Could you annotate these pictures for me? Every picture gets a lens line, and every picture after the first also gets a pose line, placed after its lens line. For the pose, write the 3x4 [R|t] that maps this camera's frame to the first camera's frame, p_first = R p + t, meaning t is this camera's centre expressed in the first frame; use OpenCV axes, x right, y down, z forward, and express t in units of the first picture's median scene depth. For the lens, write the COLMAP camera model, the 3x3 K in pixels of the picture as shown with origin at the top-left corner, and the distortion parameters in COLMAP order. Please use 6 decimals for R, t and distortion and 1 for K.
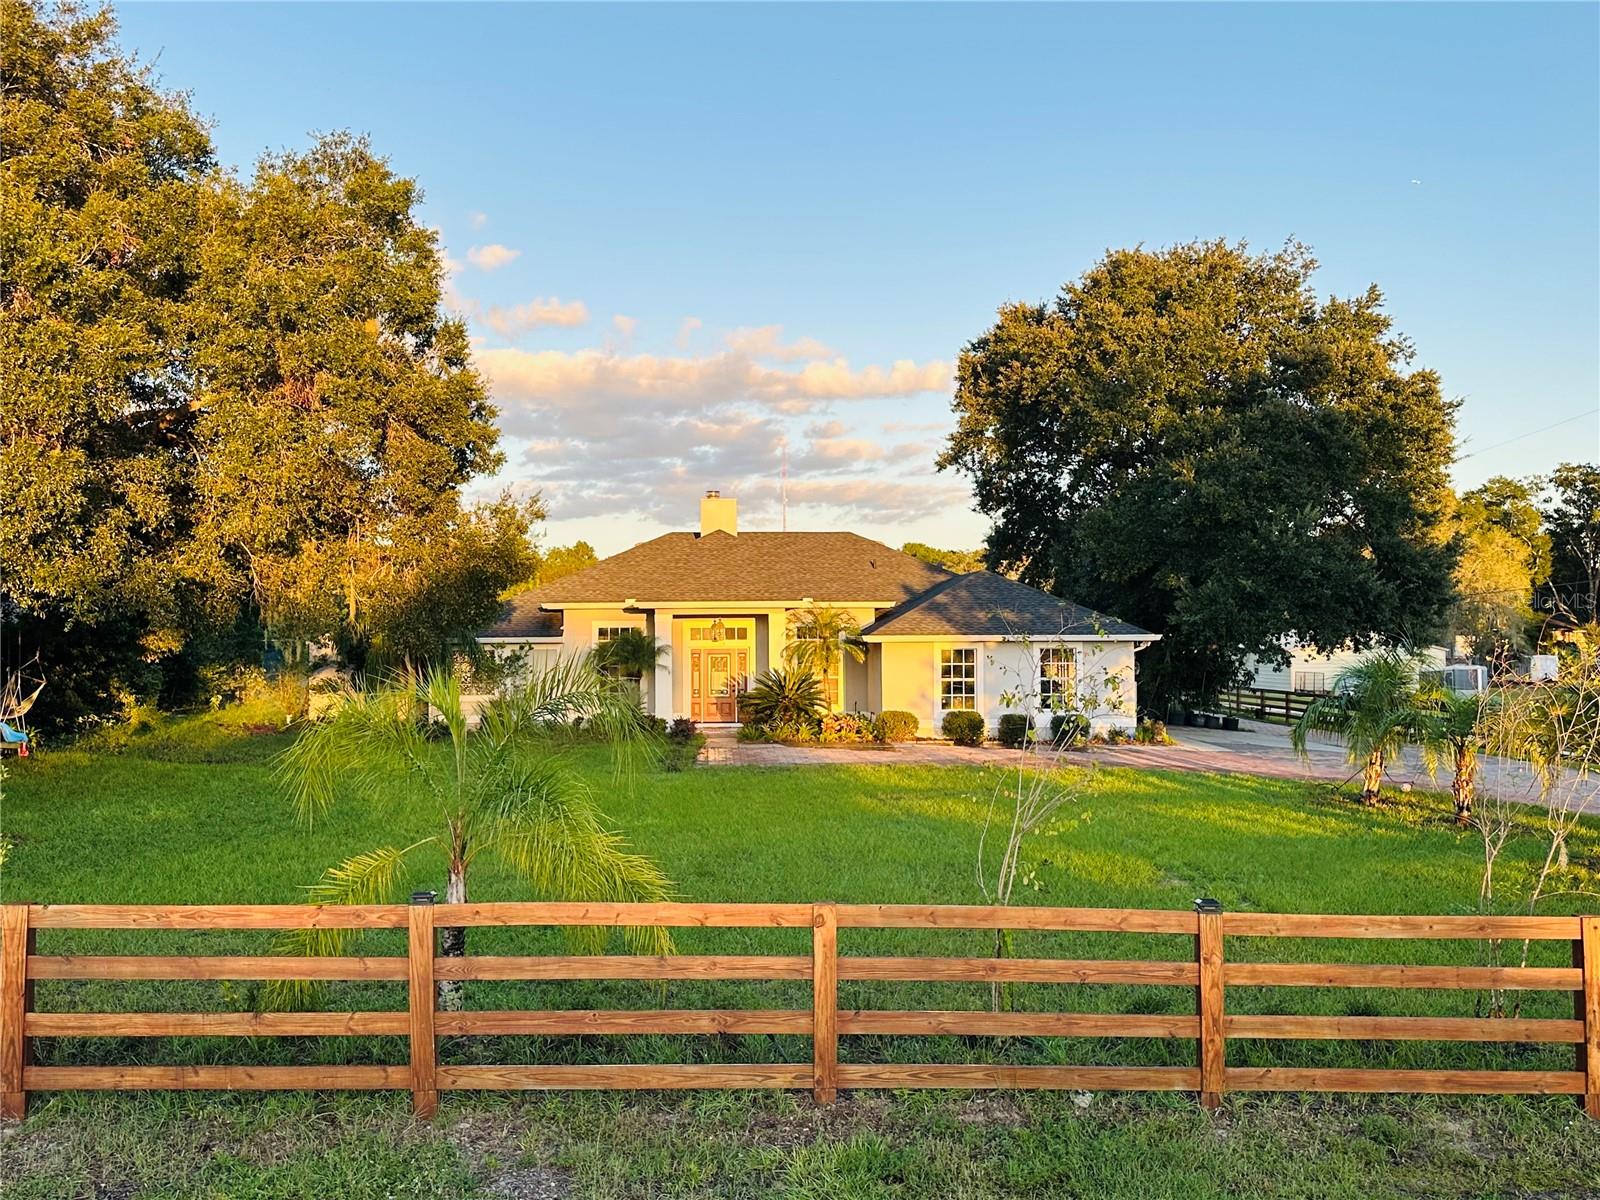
lens RADIAL K [[1467.3, 0, 800.0], [0, 1467.3, 600.0], [0, 0, 1]] dist [0.167003, -0.314268]
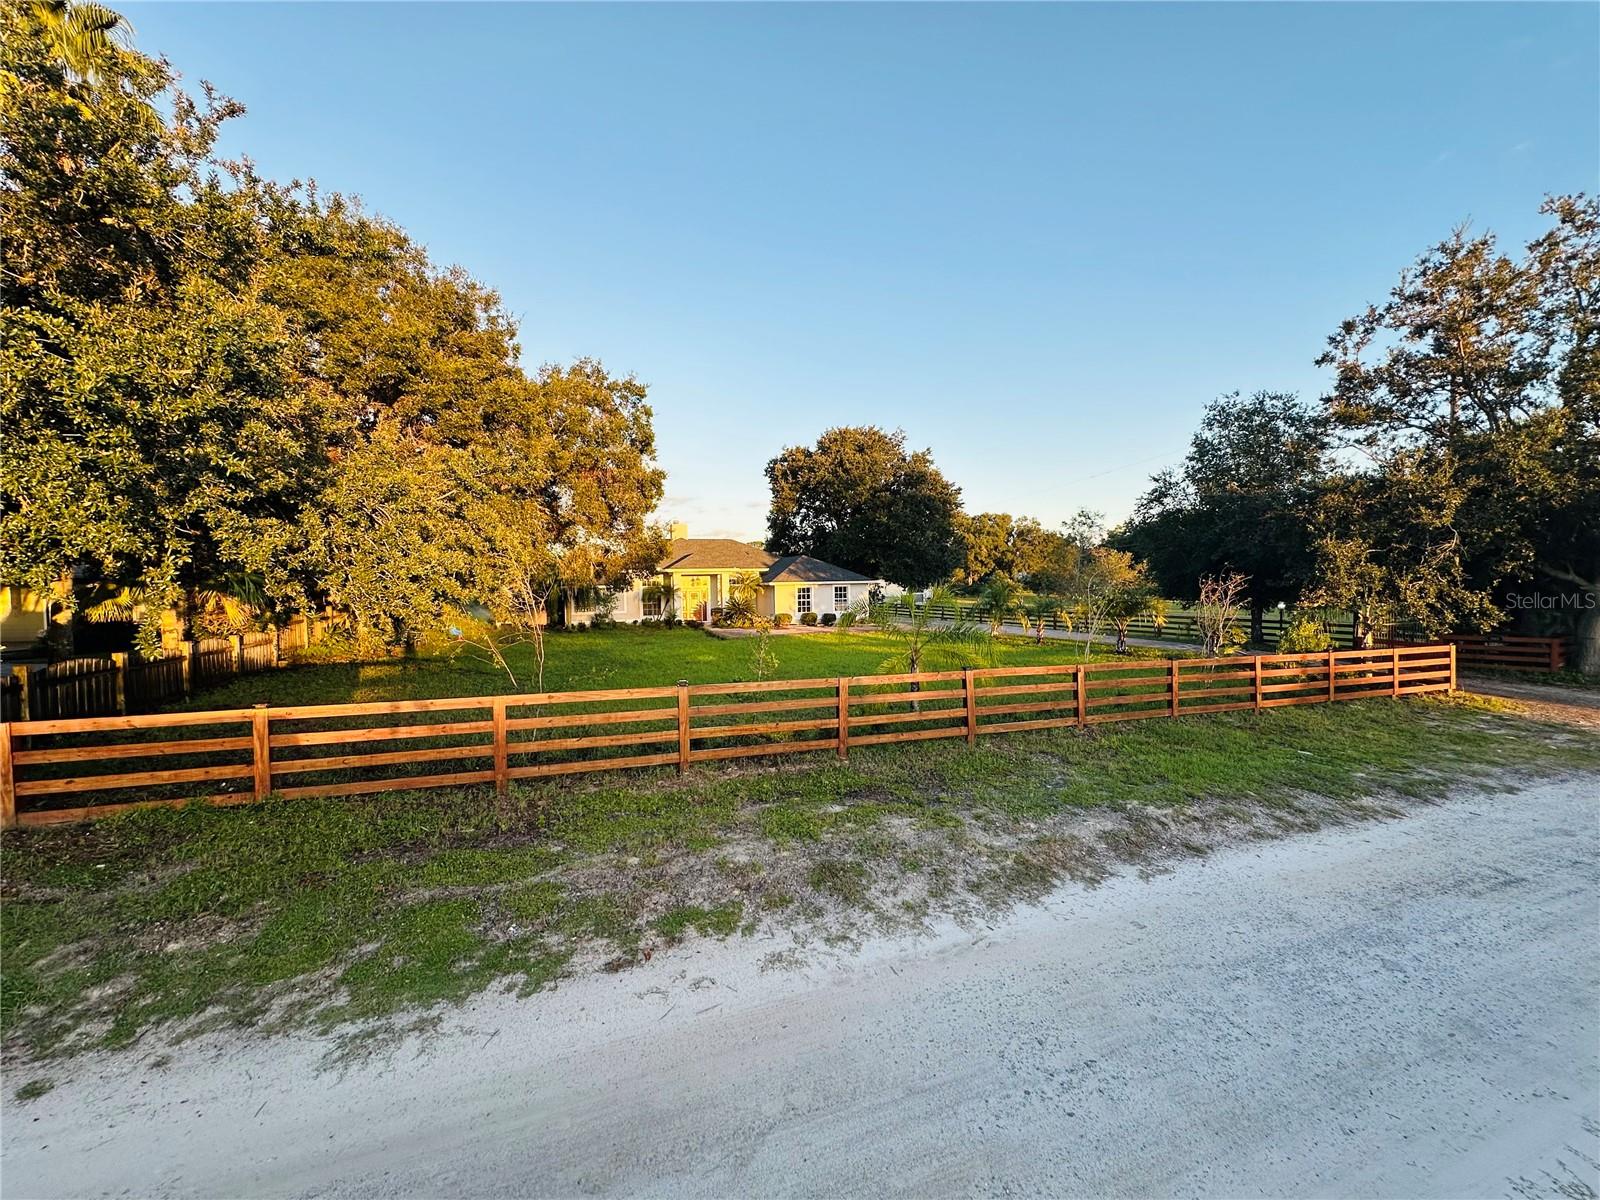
lens RADIAL K [[639.0, 0, 798.3], [0, 639.0, 601.9], [0, 0, 1]] dist [-0.000757, 0.000160]
pose [[0.950814, -0.021969, 0.308983, -0.223240], [0.006593, 0.998691, 0.050719, 0.002913], [-0.309693, -0.046187, 0.949714, -0.008941]]
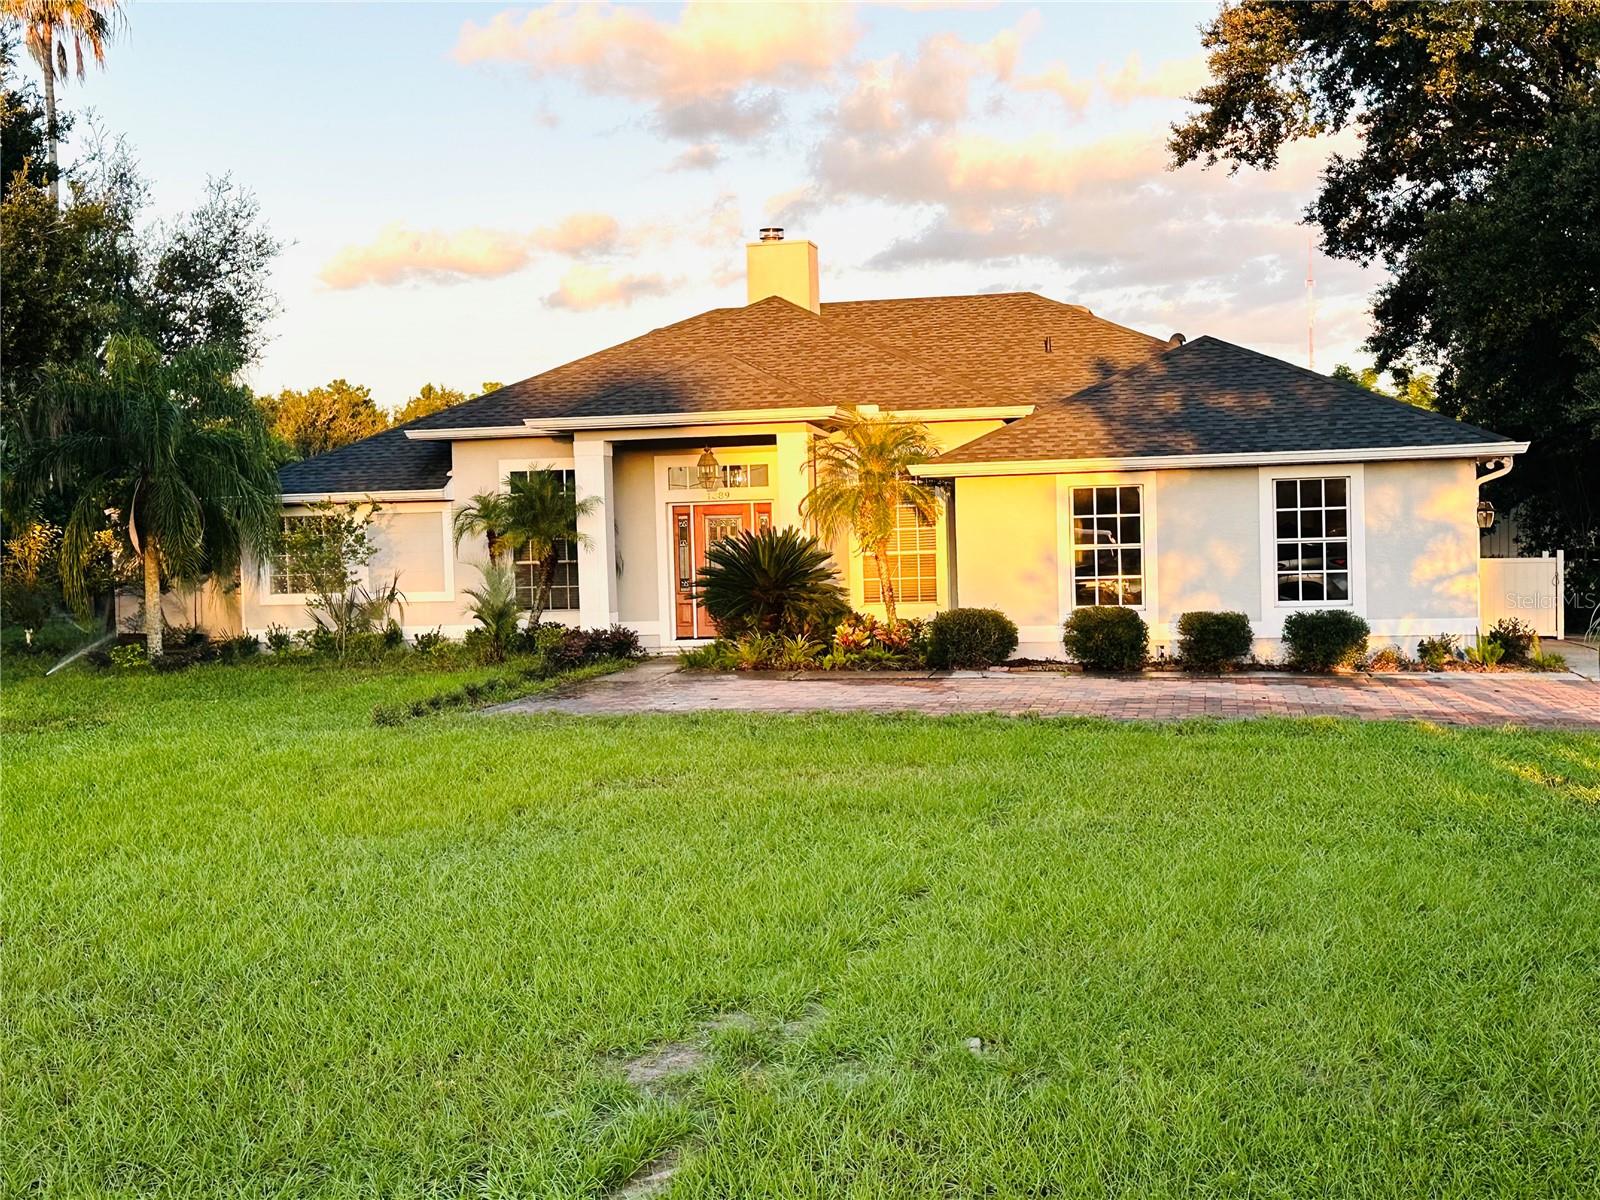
lens RADIAL K [[2089.5, 0, 800.0], [0, 2089.5, 600.0], [0, 0, 1]] dist [0.181966, -0.371142]
pose [[0.966461, -0.015006, -0.256376, 0.183438], [0.028892, 0.998307, 0.050481, 0.031699], [0.255184, -0.056196, 0.965258, 0.261798]]
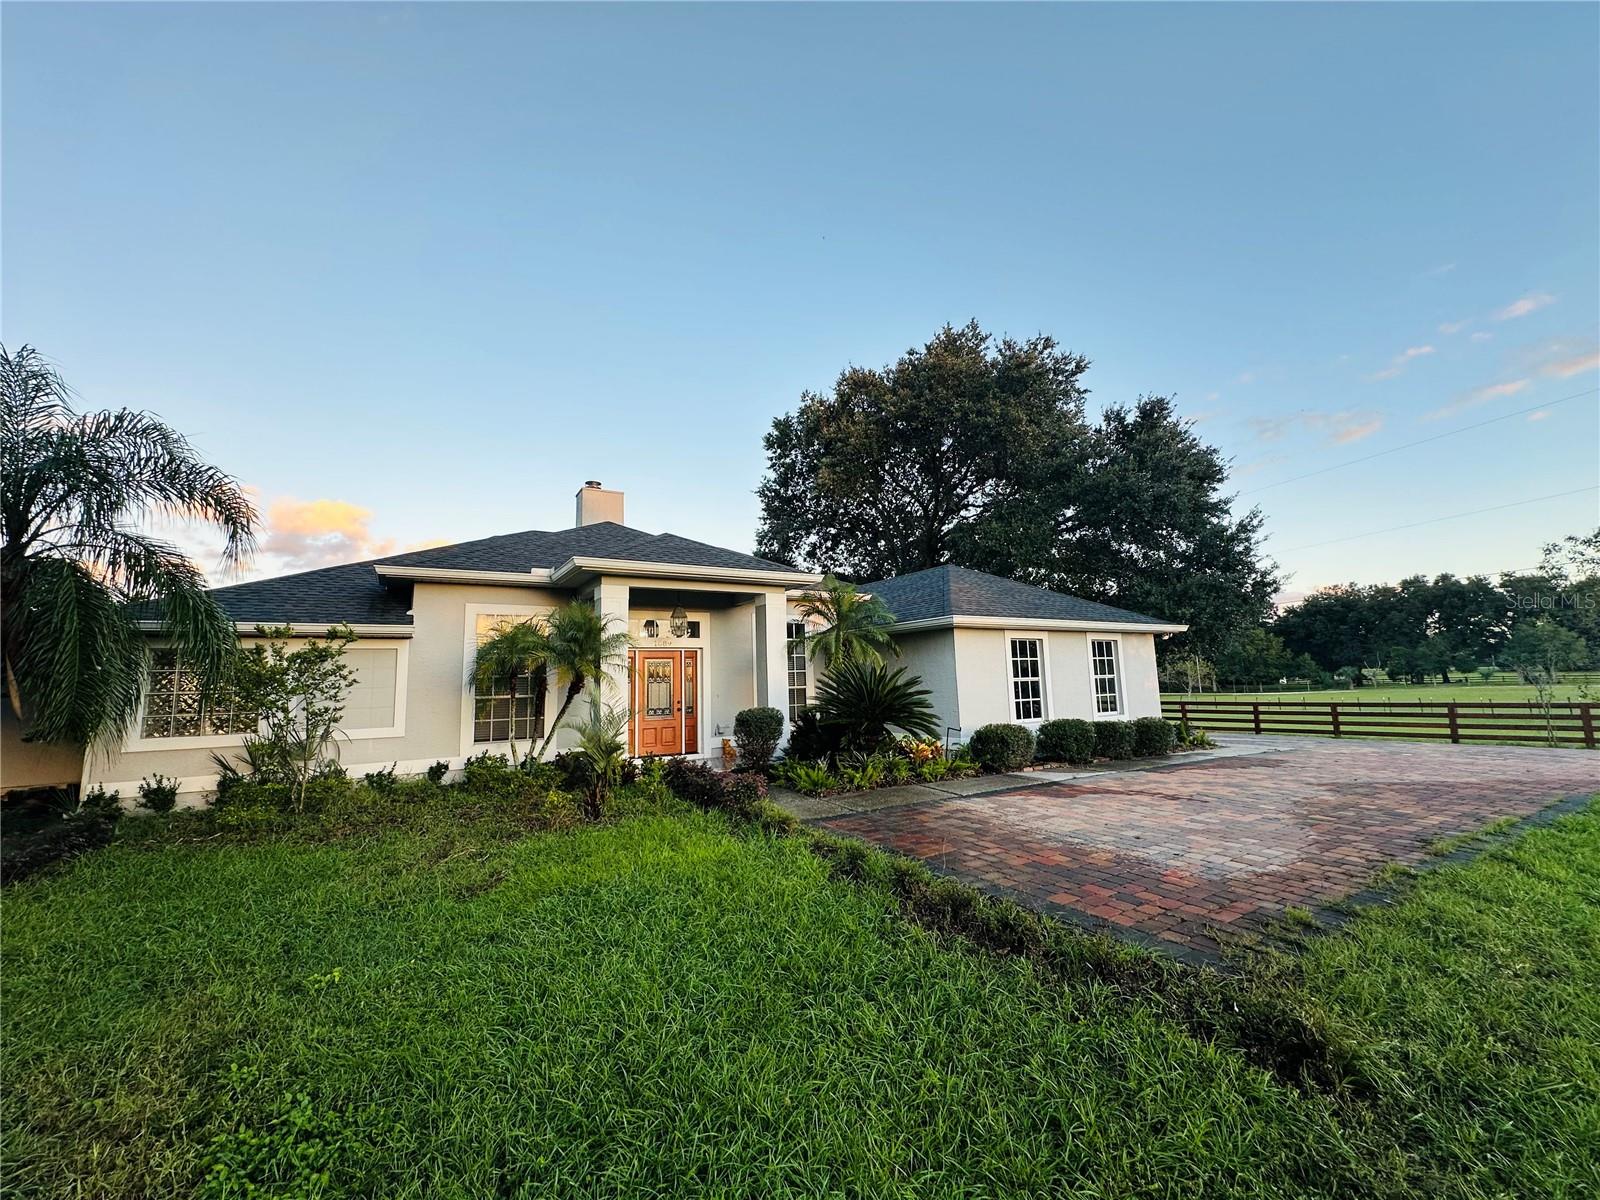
lens RADIAL K [[639.0, 0, 798.3], [0, 639.0, 601.9], [0, 0, 1]] dist [-0.000757, 0.000160]
pose [[0.882265, 0.039506, 0.469093, -0.150952], [0.015384, 0.993521, -0.112605, 0.048008], [-0.470503, 0.106564, 0.875940, 0.731923]]
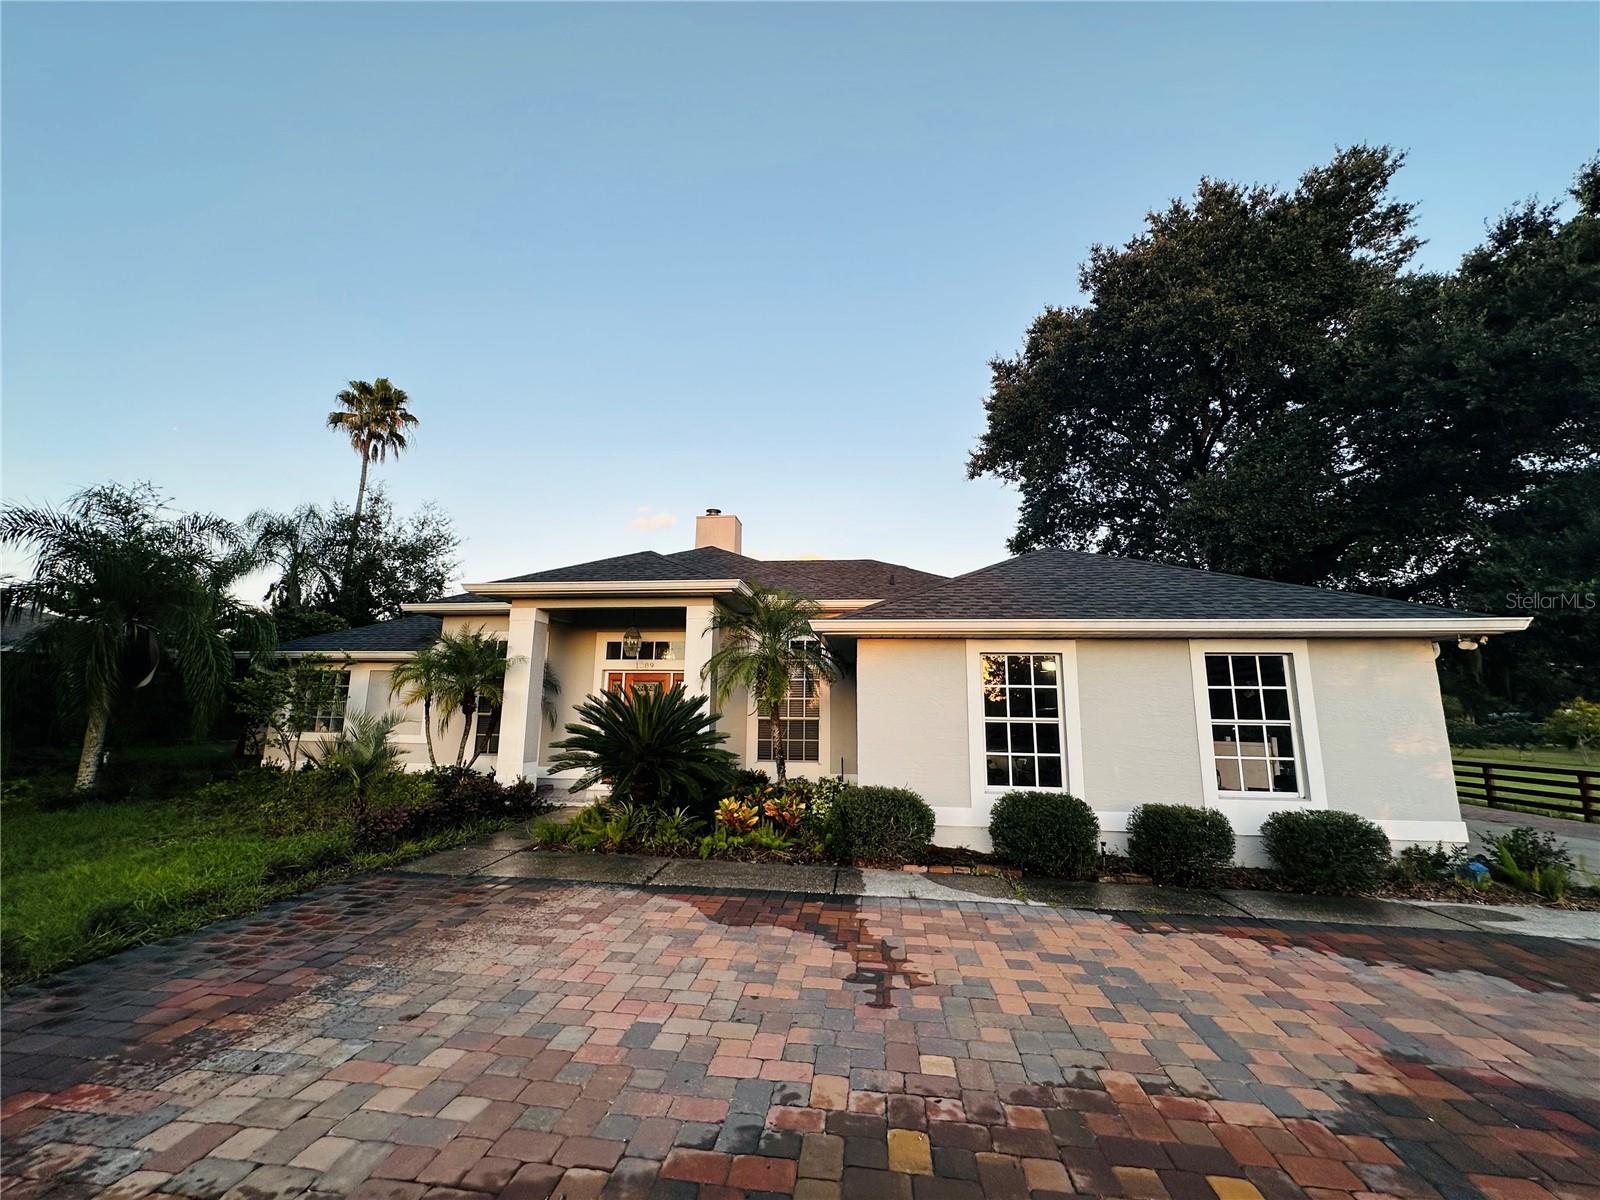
lens RADIAL K [[639.0, 0, 798.3], [0, 639.0, 601.9], [0, 0, 1]] dist [-0.000757, 0.000160]
pose [[0.984012, -0.014035, -0.177547, 0.071430], [-0.013438, 0.988198, -0.152590, 0.047219], [0.177594, 0.152537, 0.972210, 0.756138]]
